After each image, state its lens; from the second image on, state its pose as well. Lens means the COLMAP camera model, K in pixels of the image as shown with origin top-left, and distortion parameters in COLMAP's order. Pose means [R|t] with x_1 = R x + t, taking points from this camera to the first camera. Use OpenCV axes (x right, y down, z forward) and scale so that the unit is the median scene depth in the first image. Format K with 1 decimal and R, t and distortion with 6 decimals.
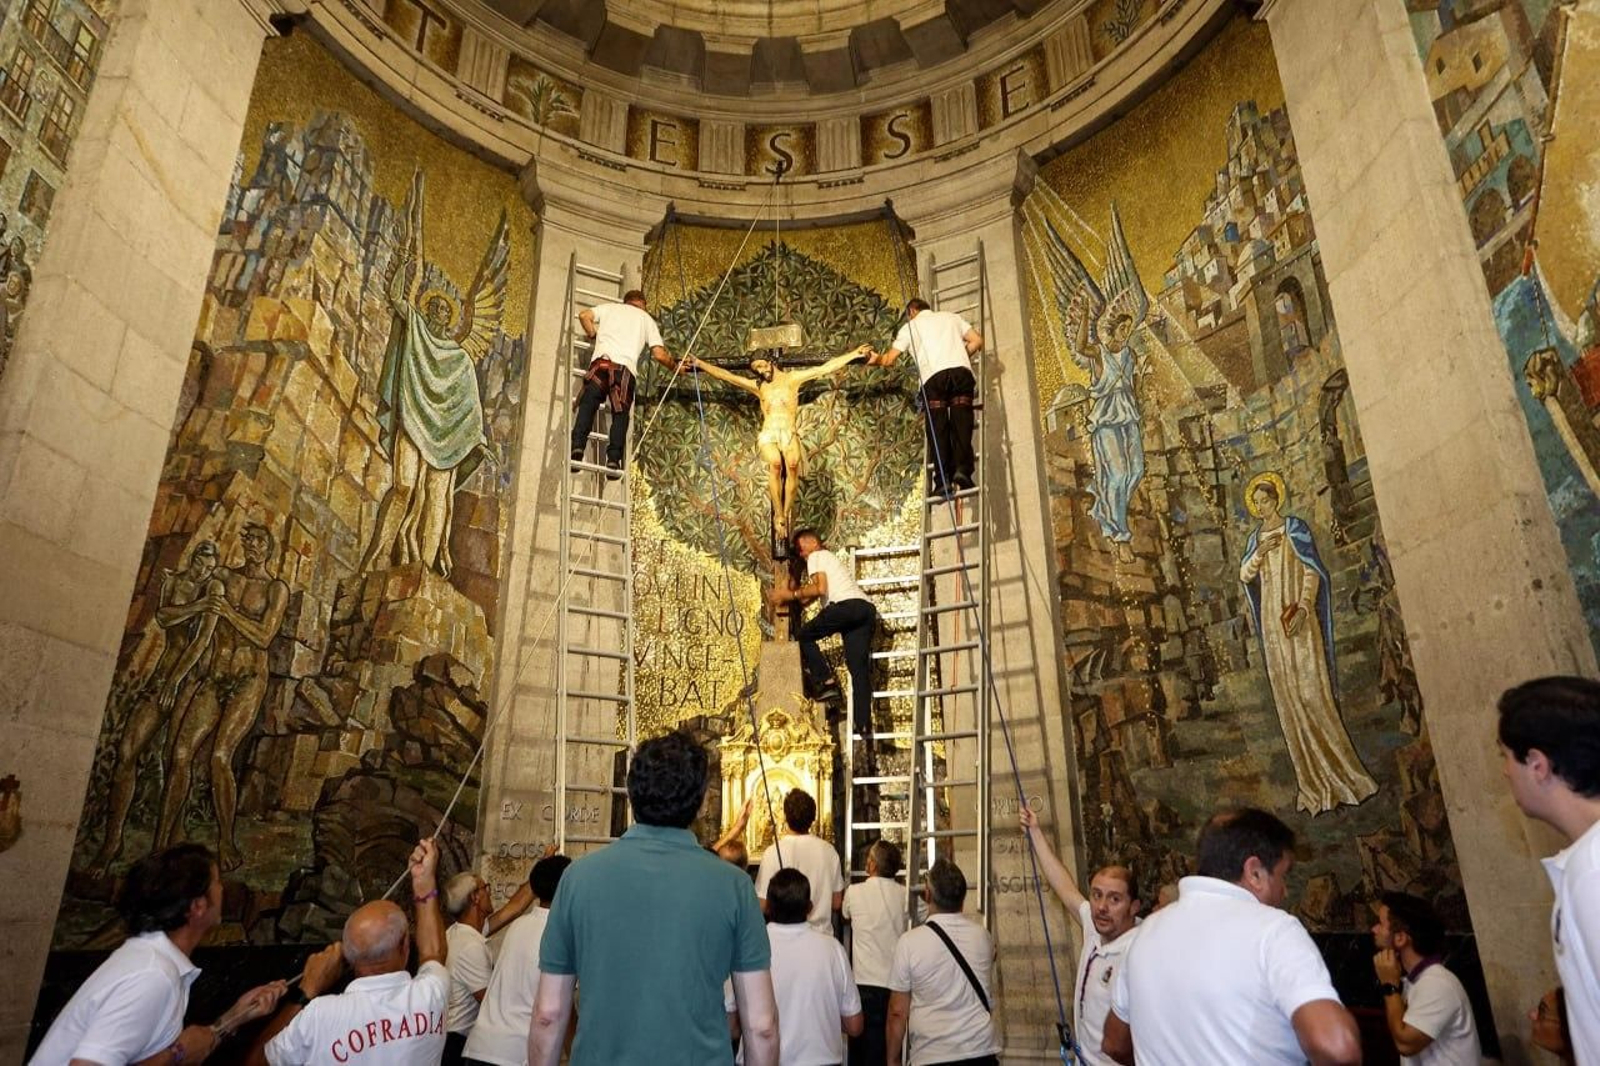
lens RADIAL K [[1037.2, 0, 814.6], [0, 1037.2, 532.1], [0, 0, 1]] dist [-0.006394, 0.006293]
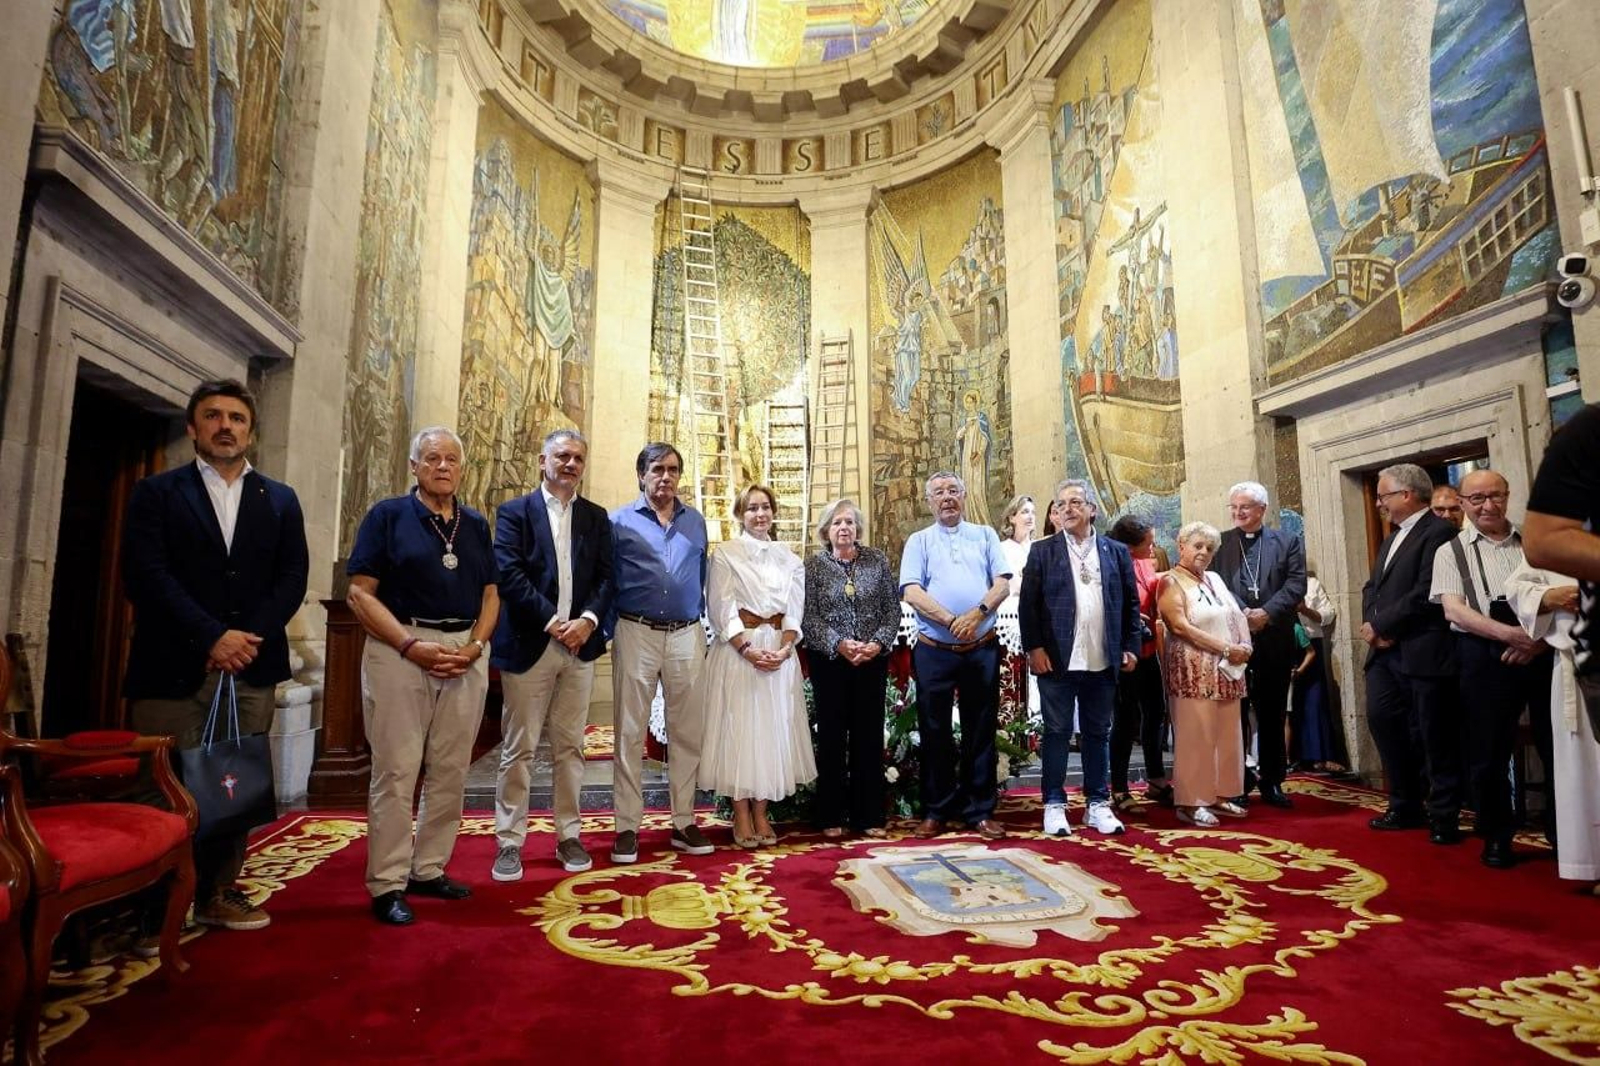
lens RADIAL K [[849.2, 0, 813.4], [0, 849.2, 520.8], [0, 0, 1]] dist [-0.032716, 0.003245]
pose [[0.978649, 0.037013, 0.202181, -0.215766], [-0.082300, 0.971922, 0.220441, -0.140057], [-0.188345, -0.232373, 0.954216, -0.624753]]
